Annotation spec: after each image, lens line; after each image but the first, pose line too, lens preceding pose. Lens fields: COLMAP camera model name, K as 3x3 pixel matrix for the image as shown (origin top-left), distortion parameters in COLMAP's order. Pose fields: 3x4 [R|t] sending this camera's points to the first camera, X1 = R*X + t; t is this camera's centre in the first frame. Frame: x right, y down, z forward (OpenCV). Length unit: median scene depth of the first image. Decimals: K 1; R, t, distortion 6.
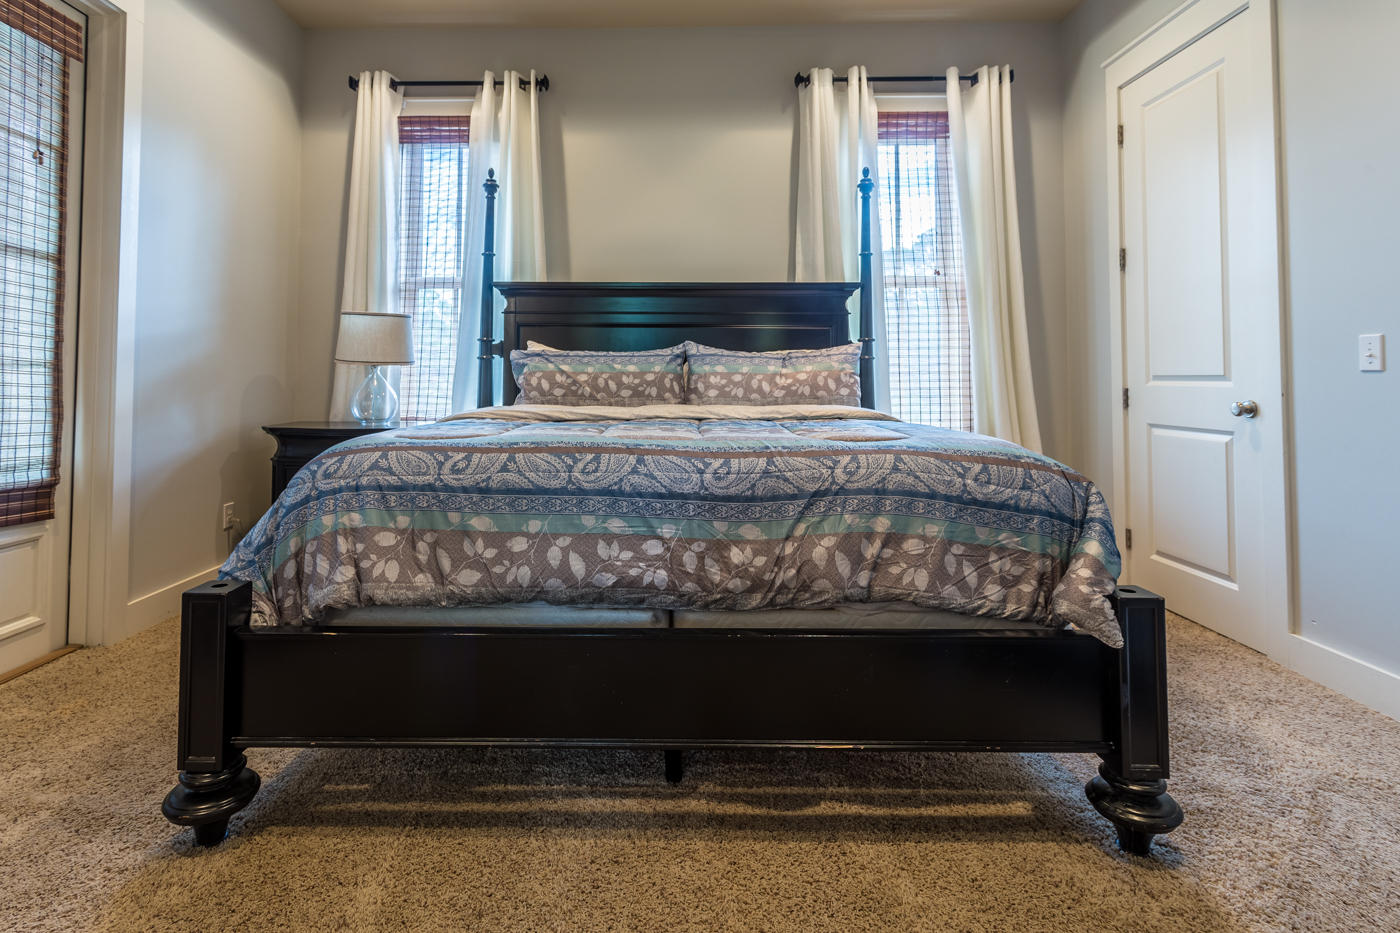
lens RADIAL K [[671.8, 0, 704.3], [0, 671.8, 464.4], [0, 0, 1]] dist [0.000961, 0.000566]
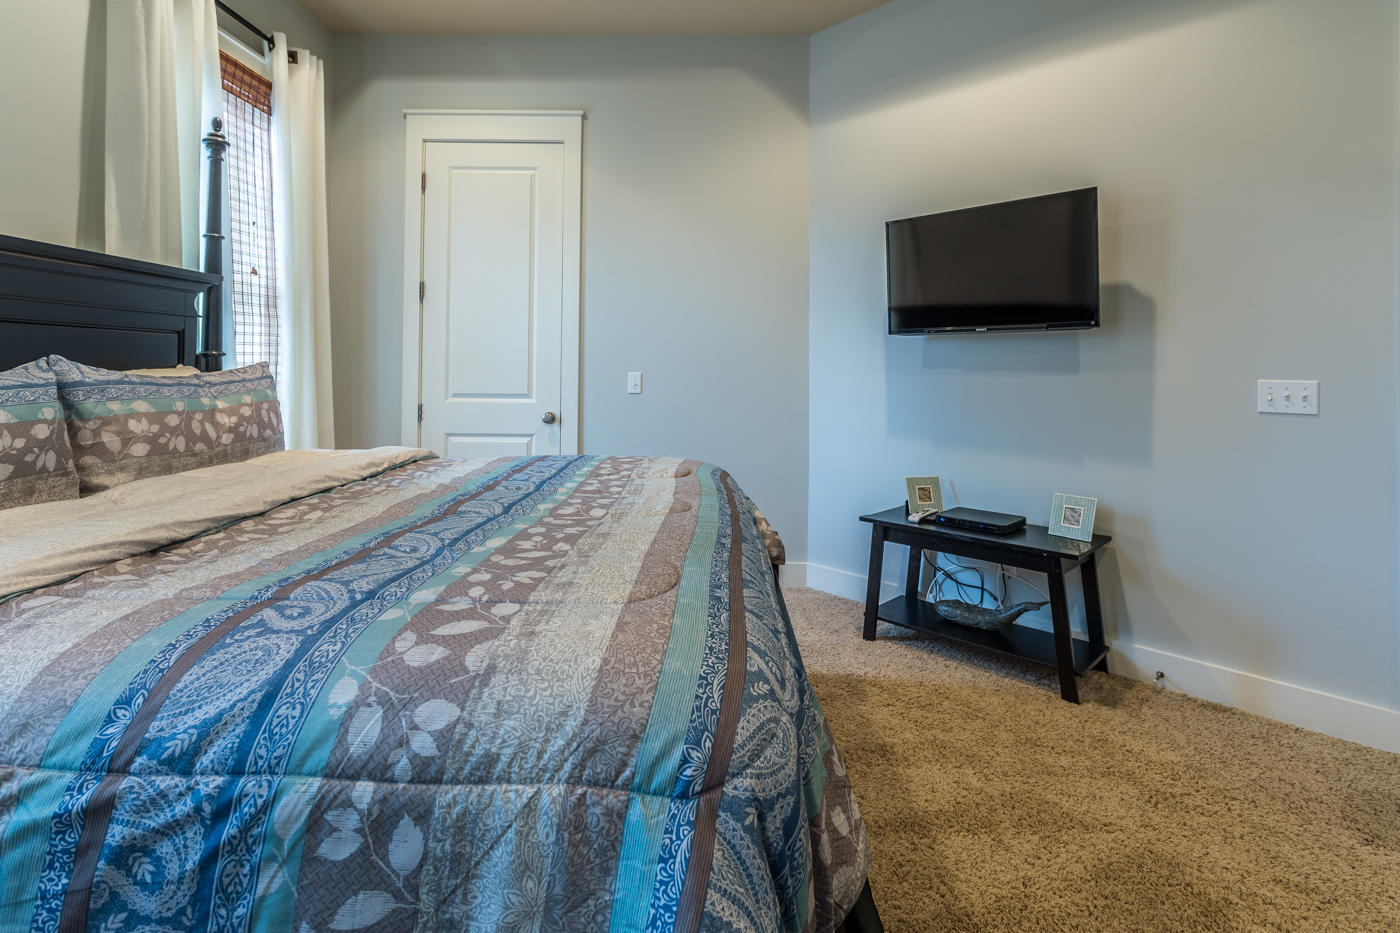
lens RADIAL K [[671.8, 0, 704.3], [0, 671.8, 464.4], [0, 0, 1]] dist [0.000961, 0.000566]
pose [[0.069219, -0.135857, 0.988307, -0.505650], [0.119212, 0.984711, 0.127014, -0.107236], [-0.990453, 0.109026, 0.084357, 0.473534]]
